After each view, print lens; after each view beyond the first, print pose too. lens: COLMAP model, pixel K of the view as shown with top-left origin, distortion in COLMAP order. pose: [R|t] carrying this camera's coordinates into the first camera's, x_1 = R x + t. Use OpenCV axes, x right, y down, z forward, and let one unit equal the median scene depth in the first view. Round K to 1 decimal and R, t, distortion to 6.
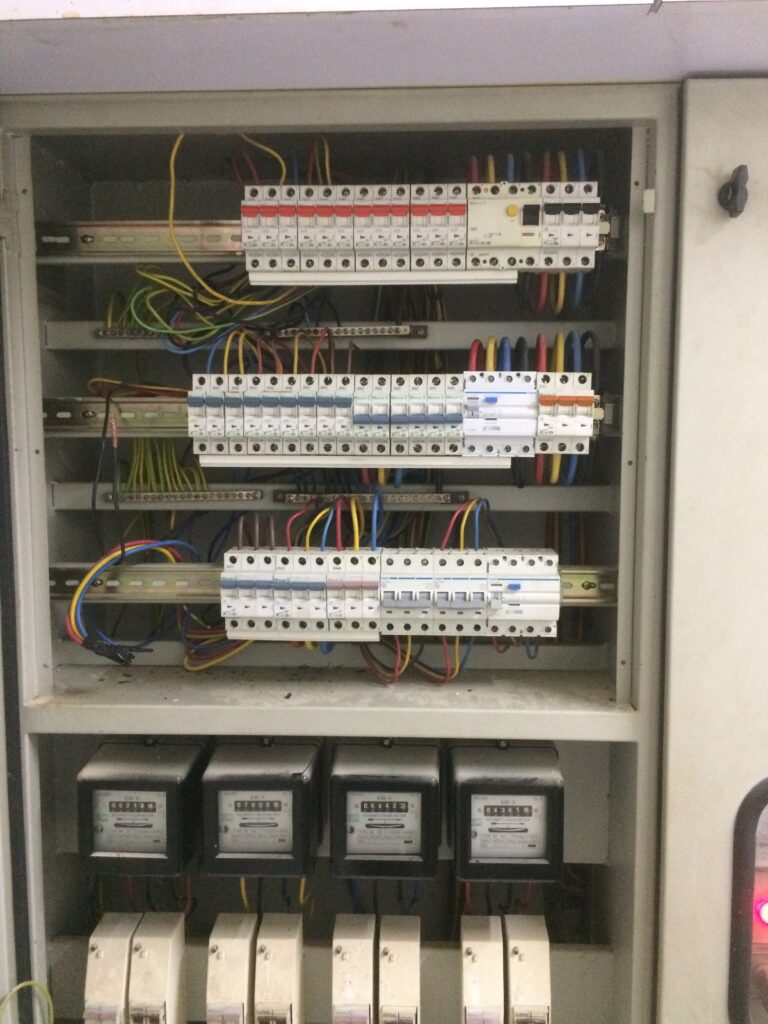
lens RADIAL K [[891.7, 0, 391.3], [0, 891.7, 504.3], [0, 0, 1]] dist [0.102006, -0.151721]
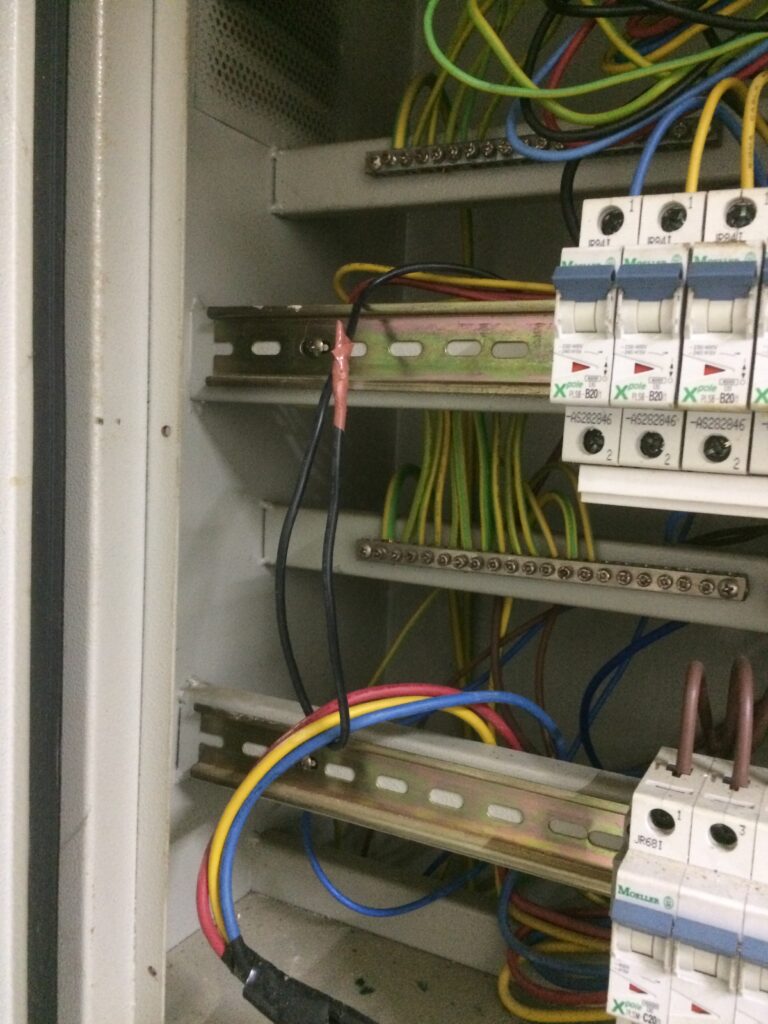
lens RADIAL K [[900.2, 0, 398.1], [0, 900.2, 497.7], [0, 0, 1]] dist [0.091290, -0.175353]
pose [[0.912419, 0.079240, -0.401513, -0.143557], [-0.087660, 0.996147, -0.002611, -0.037109], [0.399759, 0.037579, 0.915850, 0.680943]]
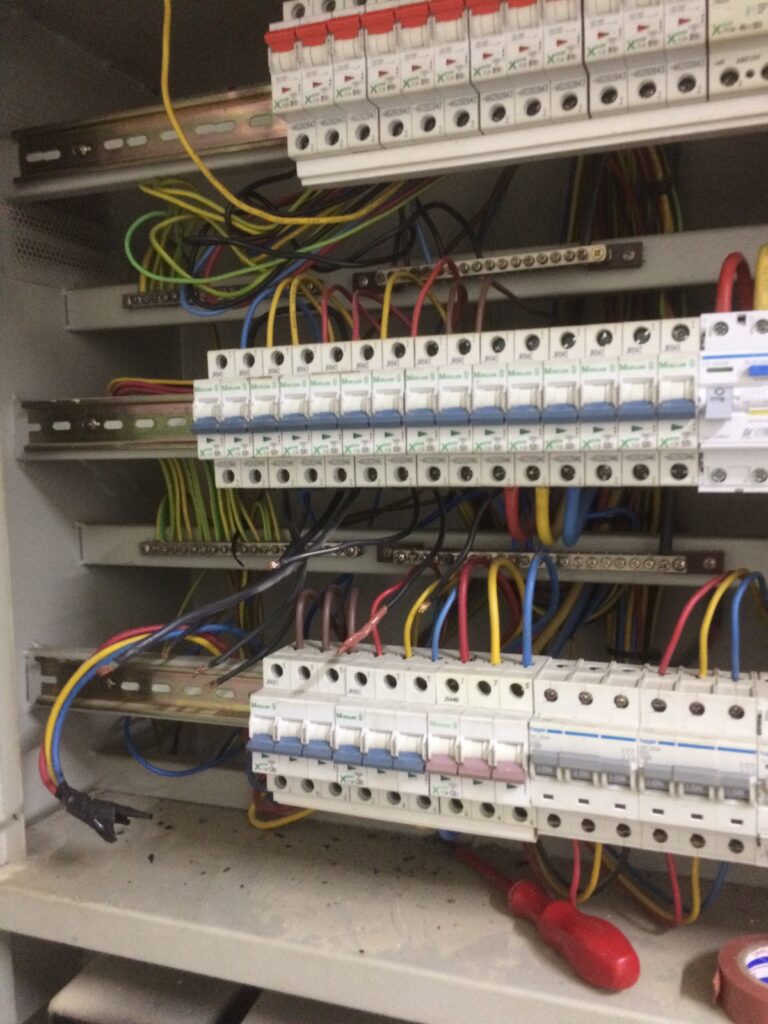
lens RADIAL K [[891.7, 0, 391.3], [0, 891.7, 504.3], [0, 0, 1]] dist [0.102006, -0.151721]
pose [[0.952231, 0.002435, -0.305370, 0.067601], [-0.006782, 0.999890, -0.013174, -0.036993], [0.305304, 0.014615, 0.952143, 0.473816]]
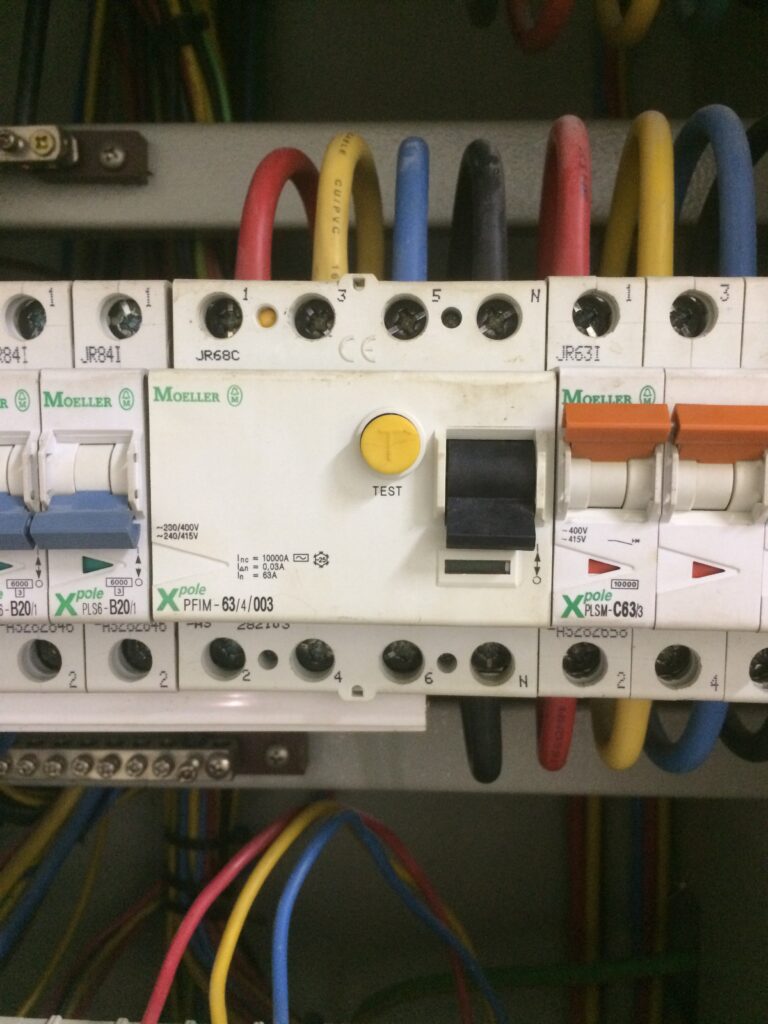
lens RADIAL K [[900.2, 0, 398.1], [0, 900.2, 497.7], [0, 0, 1]] dist [0.091290, -0.175353]
pose [[0.999958, -0.000830, 0.009115, 0.124580], [0.000783, 0.999986, 0.005183, -0.098098], [-0.009119, -0.005176, 0.999945, 0.779064]]
